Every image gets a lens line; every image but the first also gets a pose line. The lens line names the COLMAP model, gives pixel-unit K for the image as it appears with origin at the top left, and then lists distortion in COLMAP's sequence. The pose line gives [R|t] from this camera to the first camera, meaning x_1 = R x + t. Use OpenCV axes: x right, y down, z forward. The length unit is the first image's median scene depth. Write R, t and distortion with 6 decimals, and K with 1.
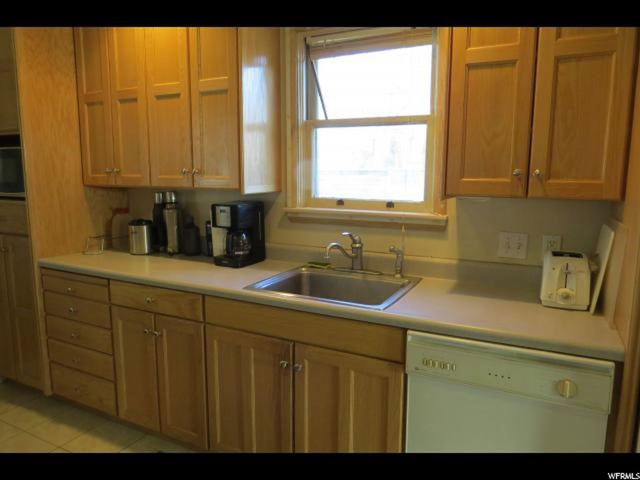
lens RADIAL K [[454.0, 0, 320.0], [0, 454.0, 240.0], [0, 0, 1]] dist [-0.022397, 0.001354]
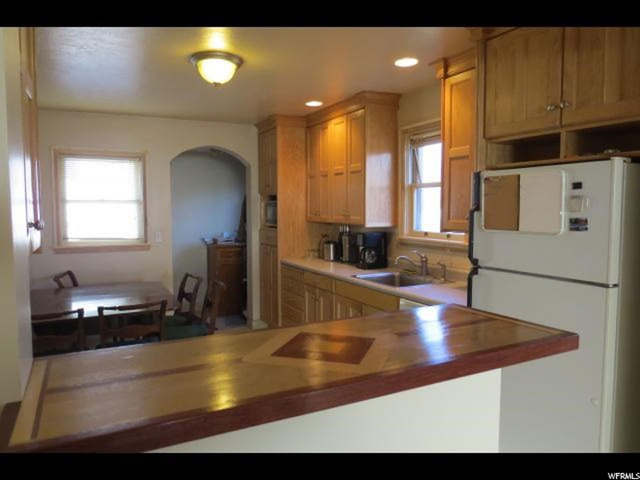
lens RADIAL K [[454.0, 0, 320.0], [0, 454.0, 240.0], [0, 0, 1]] dist [-0.022397, 0.001354]
pose [[0.816188, 0.035529, -0.576692, 0.642267], [-0.080561, 0.995356, -0.052695, 0.051457], [0.572142, 0.089468, 0.815260, -0.502071]]
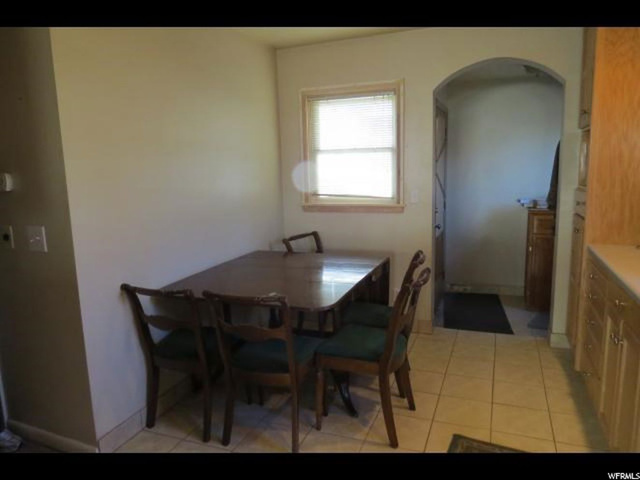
lens RADIAL K [[454.0, 0, 320.0], [0, 454.0, 240.0], [0, 0, 1]] dist [-0.022397, 0.001354]
pose [[0.109647, 0.151640, -0.982335, 0.360650], [-0.121531, 0.982924, 0.138166, -0.037419], [0.986513, 0.104235, 0.126203, 0.241712]]
